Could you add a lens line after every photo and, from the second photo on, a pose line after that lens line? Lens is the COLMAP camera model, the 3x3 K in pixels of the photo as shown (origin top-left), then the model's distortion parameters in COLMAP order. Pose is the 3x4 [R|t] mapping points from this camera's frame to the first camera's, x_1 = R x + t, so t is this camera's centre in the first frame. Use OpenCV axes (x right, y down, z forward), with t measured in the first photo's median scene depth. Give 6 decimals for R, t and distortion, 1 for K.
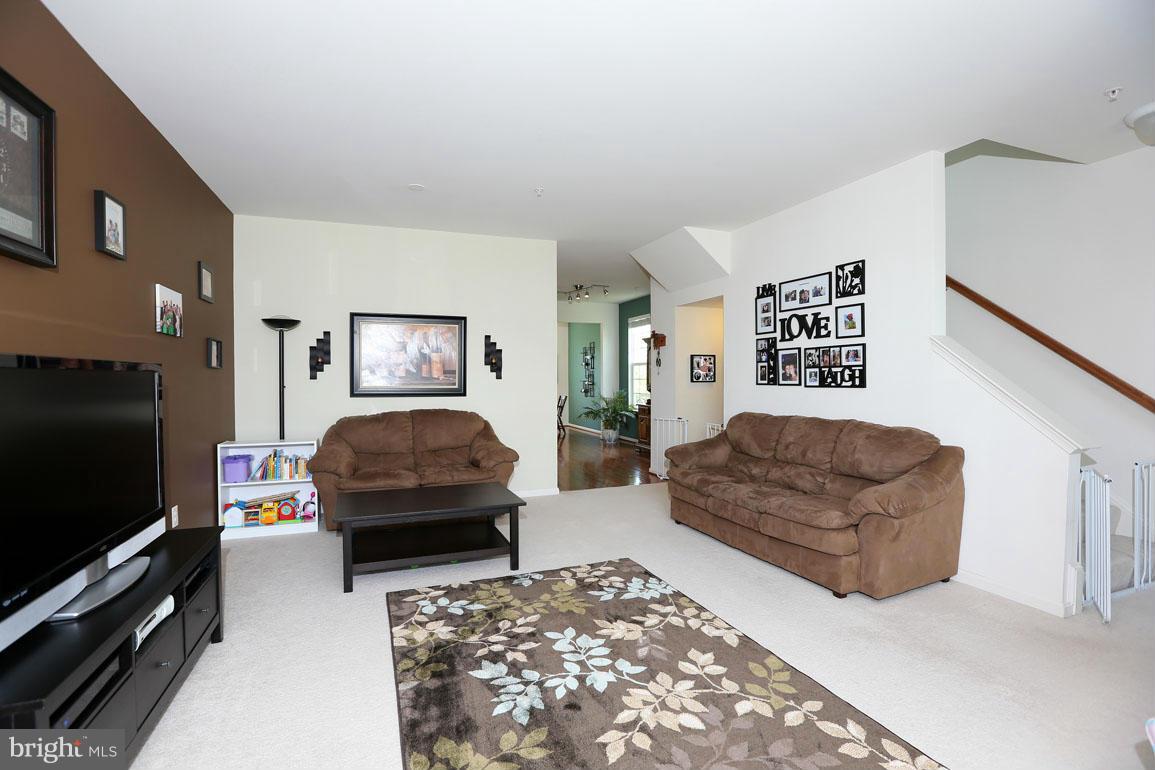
lens RADIAL K [[525.0, 0, 576.2], [0, 525.0, 389.6], [0, 0, 1]] dist [-0.058254, 0.020202]
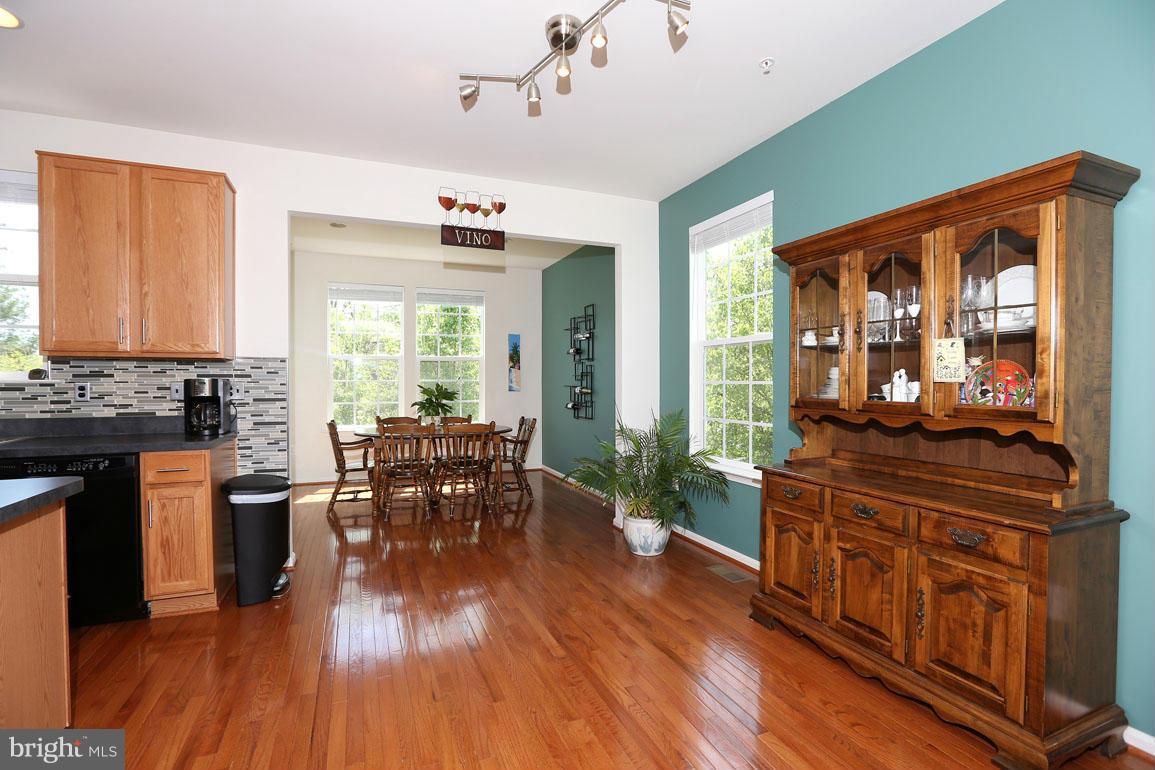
lens RADIAL K [[525.0, 0, 576.2], [0, 525.0, 389.6], [0, 0, 1]] dist [-0.058254, 0.020202]
pose [[0.999375, 0.003336, 0.035185, 0.007264], [-0.003087, 0.999970, -0.007117, -0.043155], [-0.035208, 0.007004, 0.999355, 2.264710]]
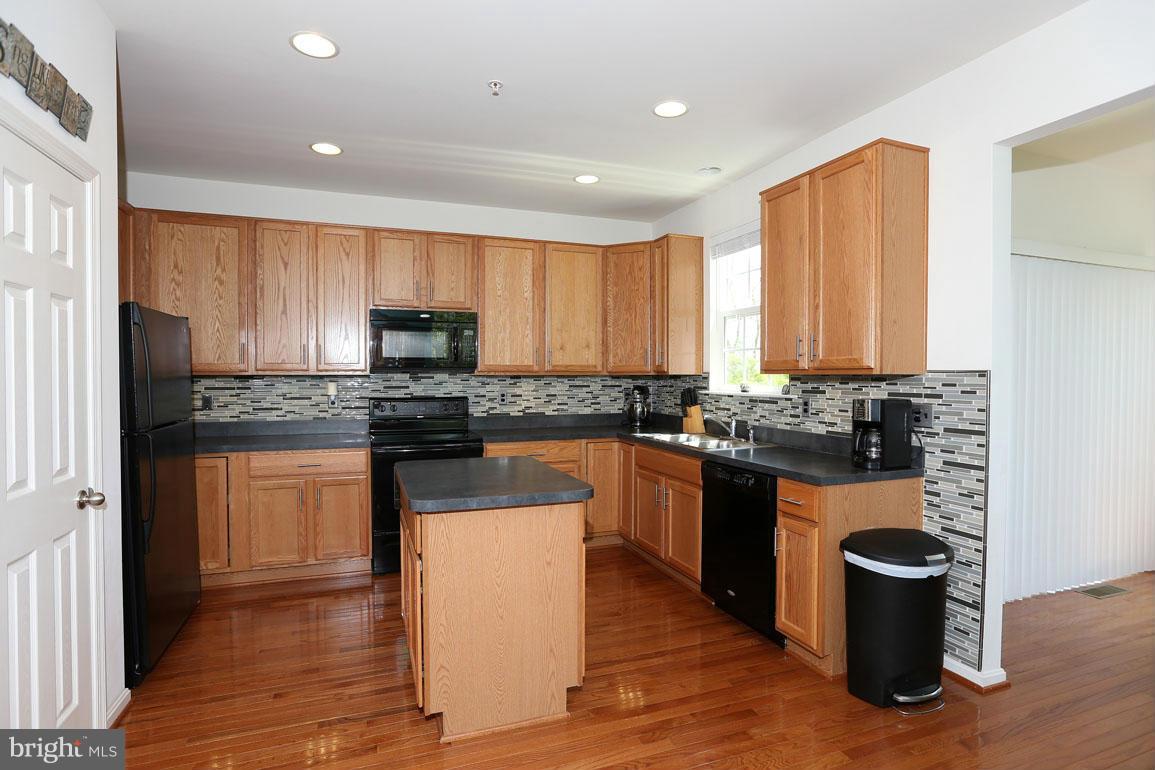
lens RADIAL K [[580.6, 0, 575.6], [0, 580.6, 387.5], [0, 0, 1]] dist [-0.041933, 0.018440]
pose [[-0.003057, 0.023052, -0.999730, 0.252847], [-0.026316, 0.999386, 0.023124, -0.100812], [0.999649, 0.026379, -0.002449, 2.859637]]
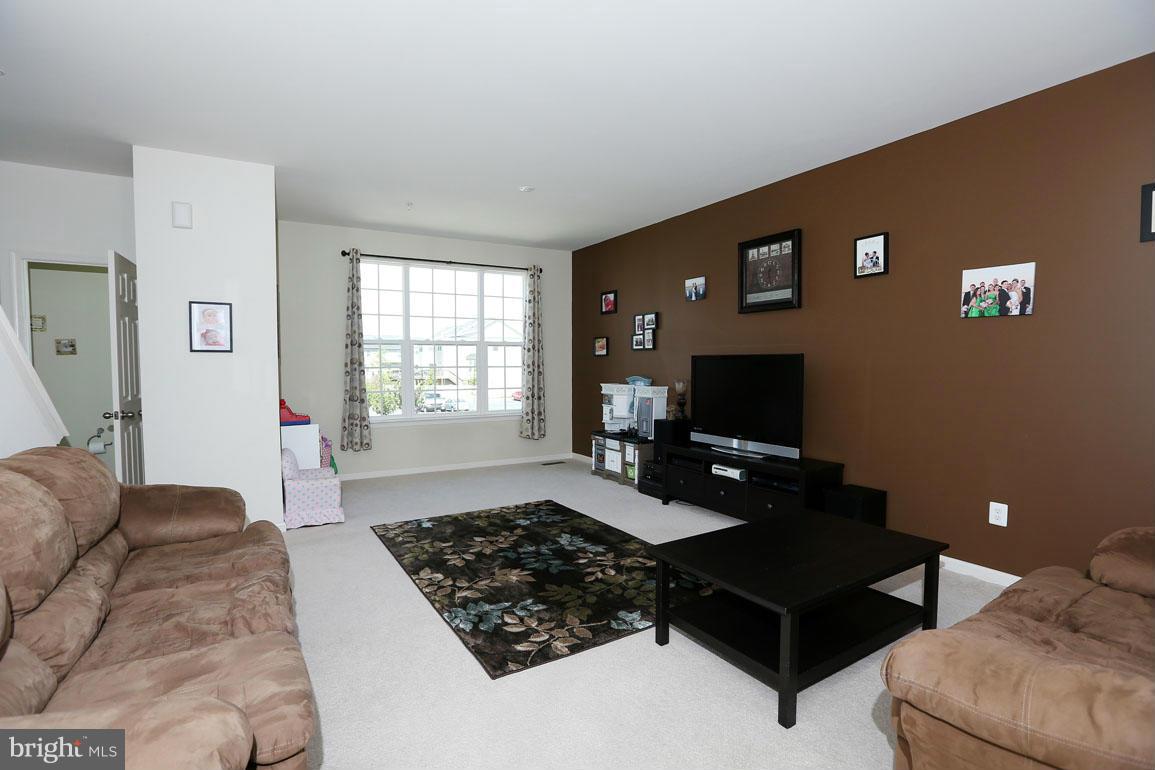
lens RADIAL K [[548.5, 0, 576.4], [0, 548.5, 389.2], [0, 0, 1]] dist [-0.061181, 0.024661]
pose [[-0.985455, 0.012881, -0.169445, 0.135793], [0.000577, 0.997371, 0.072462, -0.051207], [0.169933, 0.071310, -0.982872, 2.045112]]
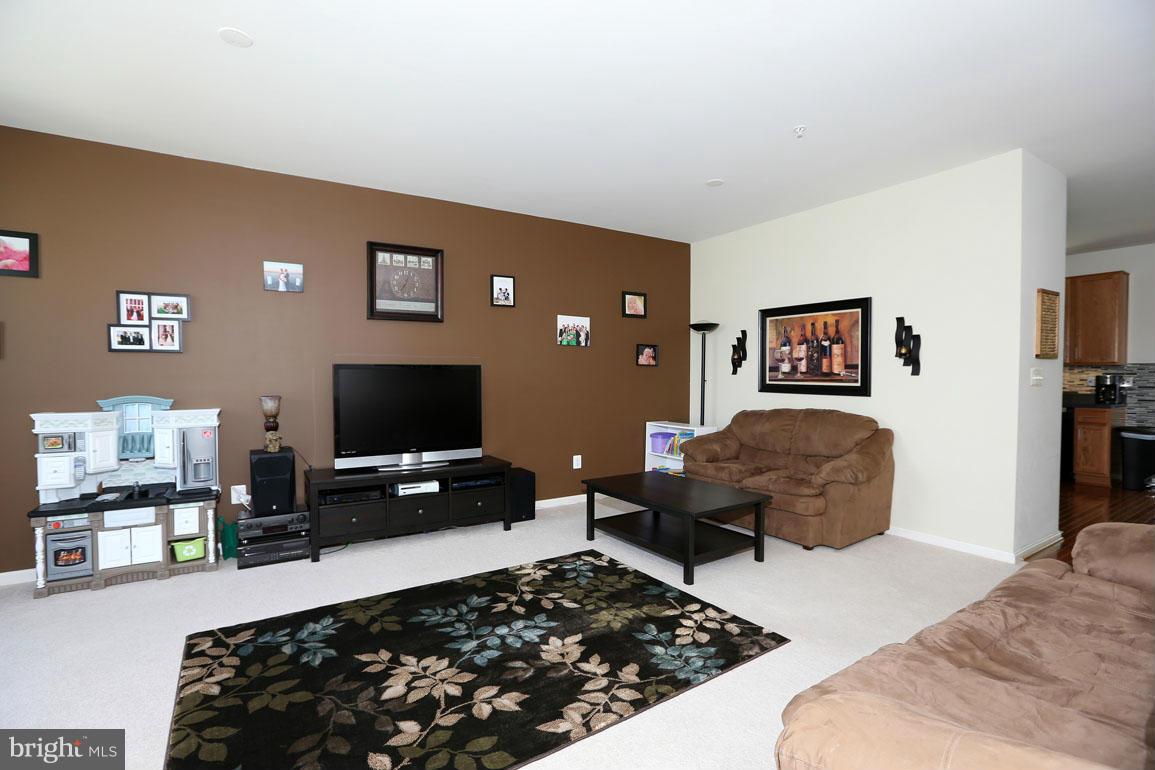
lens RADIAL K [[525.0, 0, 576.2], [0, 525.0, 389.6], [0, 0, 1]] dist [-0.058254, 0.020202]
pose [[0.200929, 0.030994, -0.979115, 0.887512], [-0.023309, 0.999368, 0.026852, -0.016896], [0.979329, 0.017427, 0.201524, 0.762485]]
